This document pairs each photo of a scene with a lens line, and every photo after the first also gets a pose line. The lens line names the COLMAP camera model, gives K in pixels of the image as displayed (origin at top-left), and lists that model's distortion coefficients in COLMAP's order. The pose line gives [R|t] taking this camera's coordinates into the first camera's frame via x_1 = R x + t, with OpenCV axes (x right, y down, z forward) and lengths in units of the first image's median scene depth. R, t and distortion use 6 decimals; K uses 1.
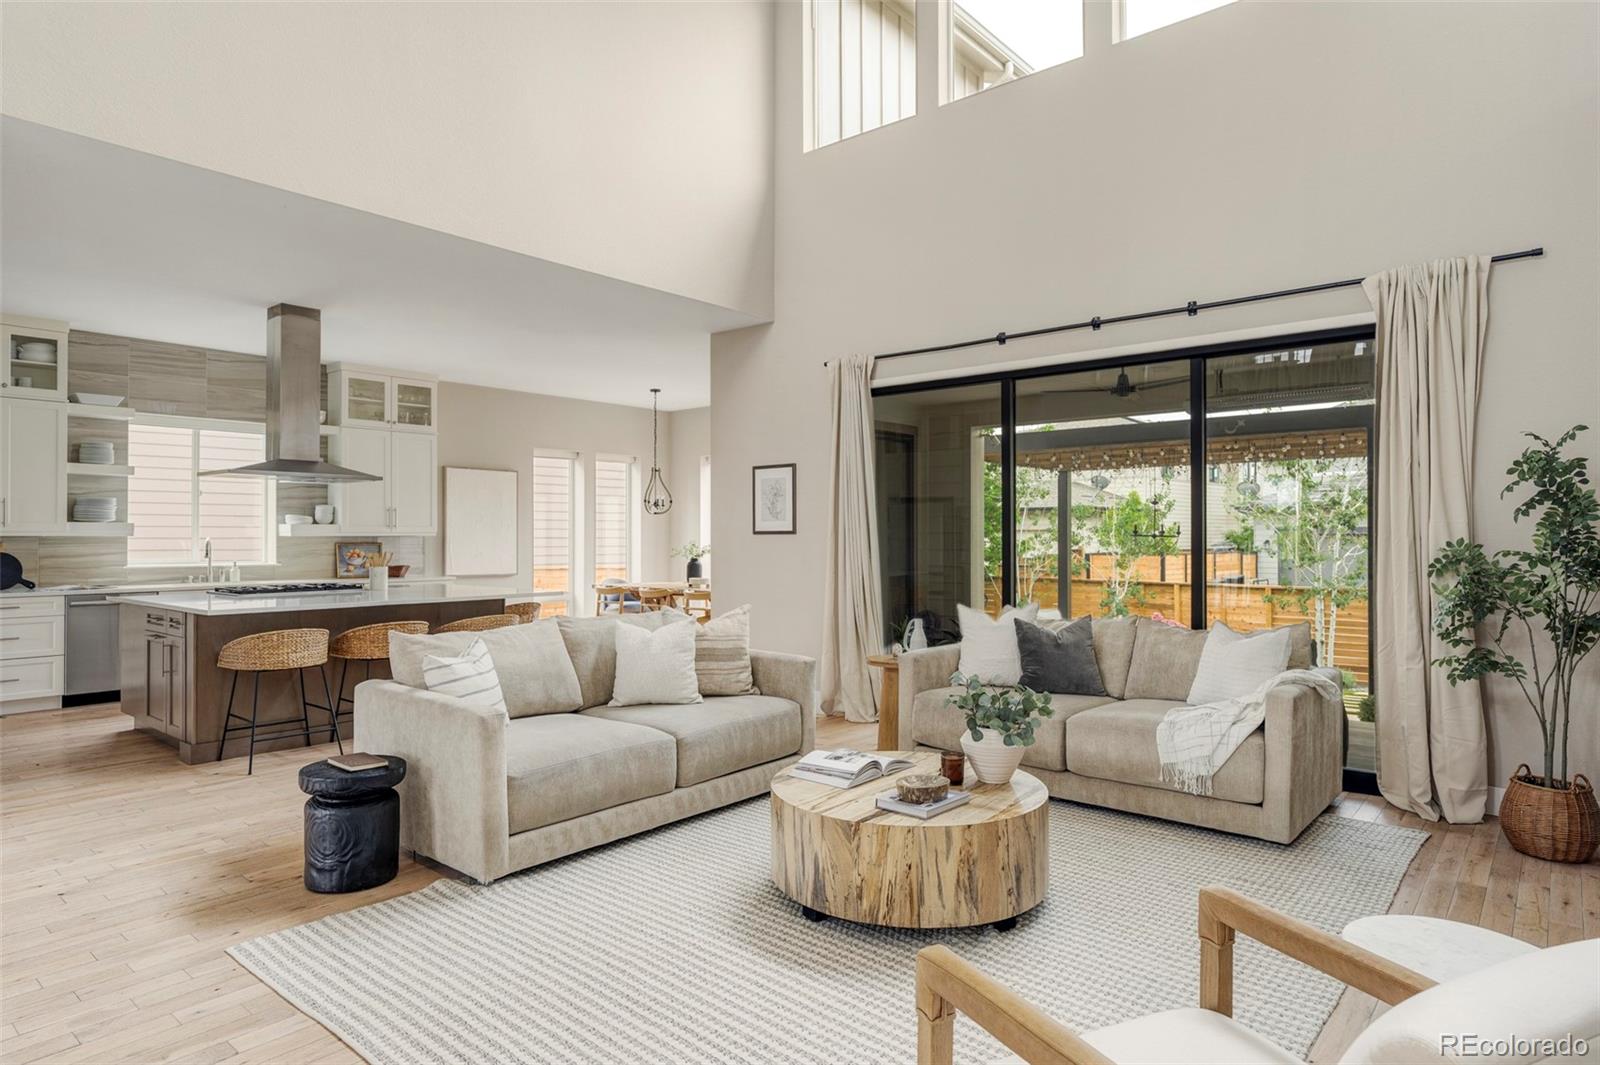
lens RADIAL K [[899.3, 0, 800.0], [0, 899.3, 532.5], [0, 0, 1]] dist [-0.023253, 0.000275]
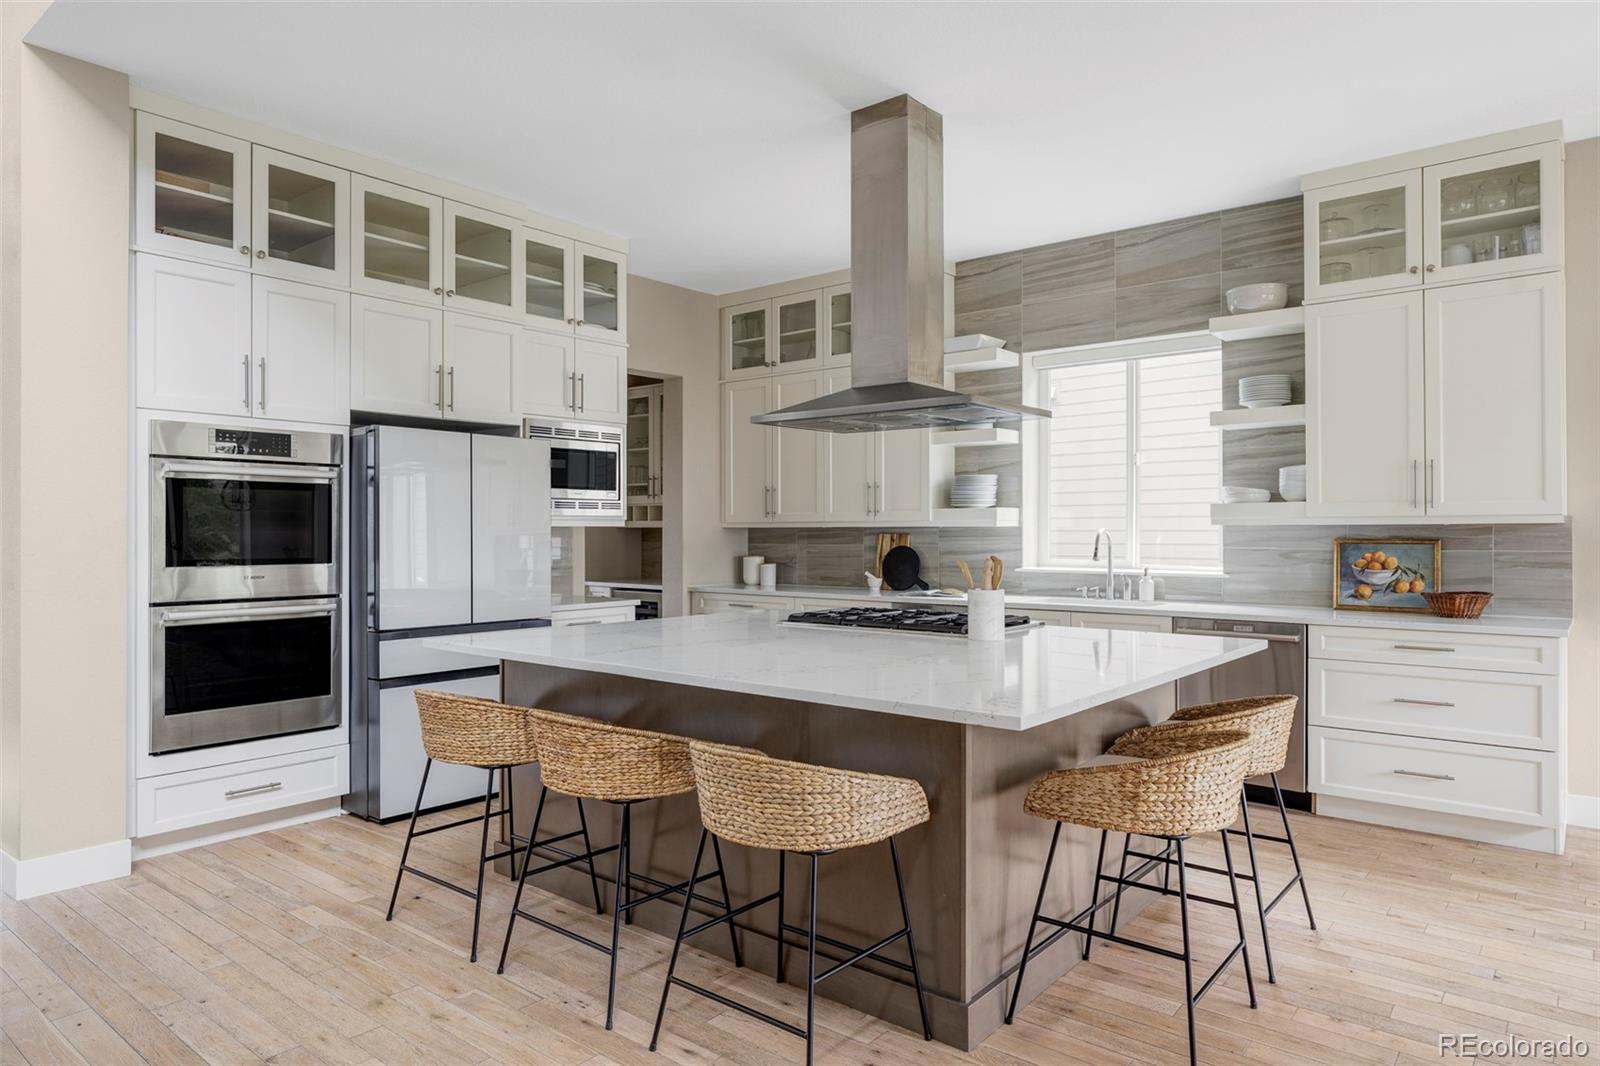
lens RADIAL K [[996.4, 0, 800.0], [0, 996.4, 533.0], [0, 0, 1]] dist [-0.002365, -0.000547]
pose [[0.007171, 0.006094, -0.999956, 0.044956], [0.008945, 0.999941, 0.006158, 0.002494], [0.999934, -0.008989, 0.007116, 0.763550]]
